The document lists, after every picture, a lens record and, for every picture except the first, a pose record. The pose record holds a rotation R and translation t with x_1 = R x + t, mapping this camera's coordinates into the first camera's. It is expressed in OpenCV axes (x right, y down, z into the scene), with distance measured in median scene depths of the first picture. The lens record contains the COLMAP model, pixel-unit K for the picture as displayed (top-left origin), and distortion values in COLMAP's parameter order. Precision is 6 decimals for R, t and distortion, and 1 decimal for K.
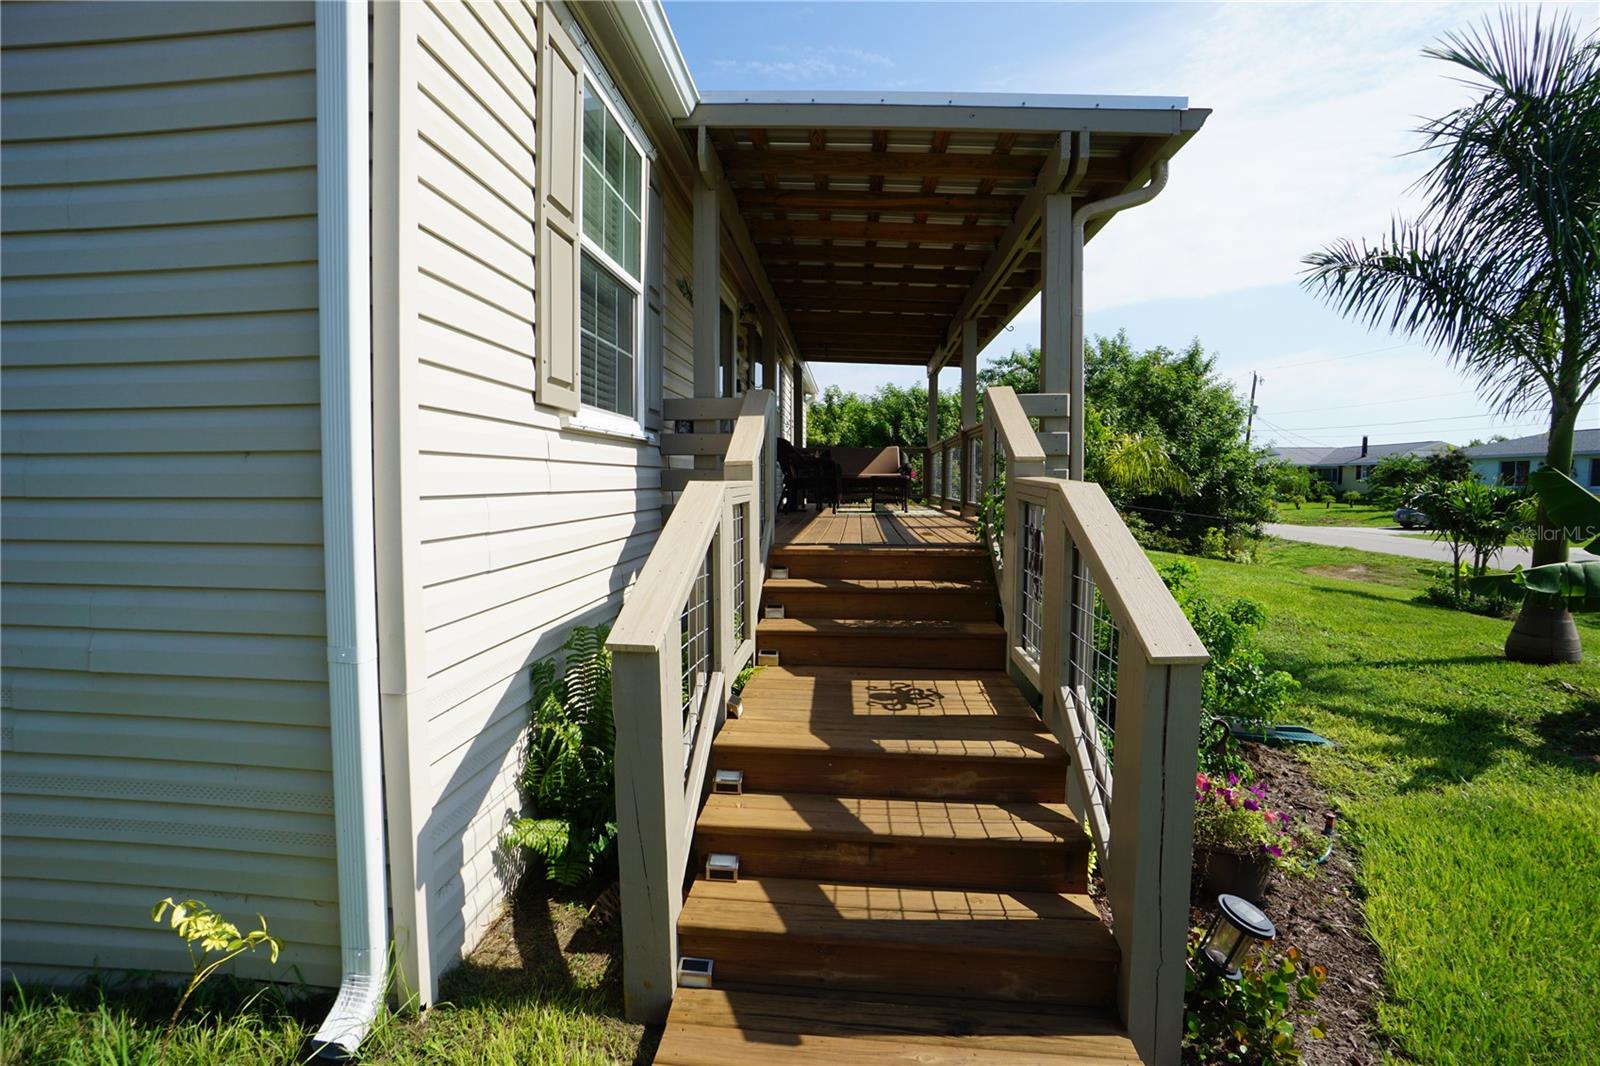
lens RADIAL K [[701.1, 0, 776.8], [0, 701.1, 516.0], [0, 0, 1]] dist [-0.072298, 0.026106]
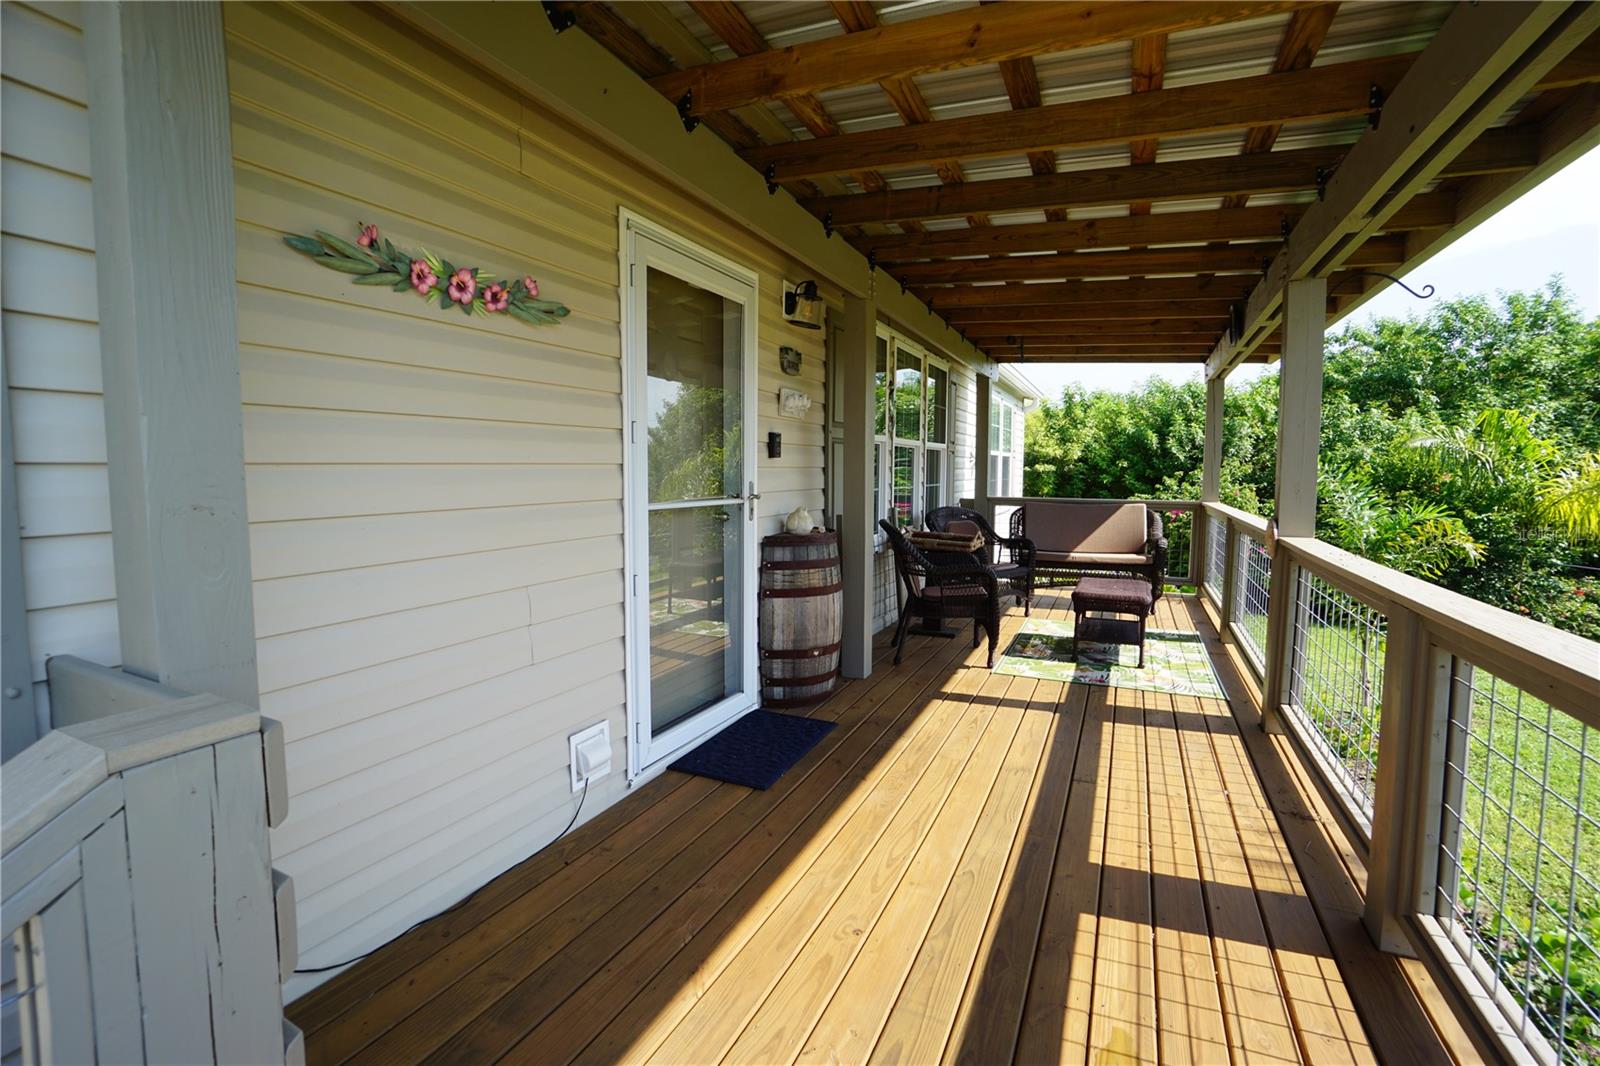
lens RADIAL K [[701.1, 0, 776.8], [0, 701.1, 516.0], [0, 0, 1]] dist [-0.072298, 0.026106]
pose [[0.937720, 0.028578, -0.346215, 0.042183], [-0.022549, 0.999516, 0.021432, -0.048665], [0.346660, -0.012291, 0.937910, 0.176124]]
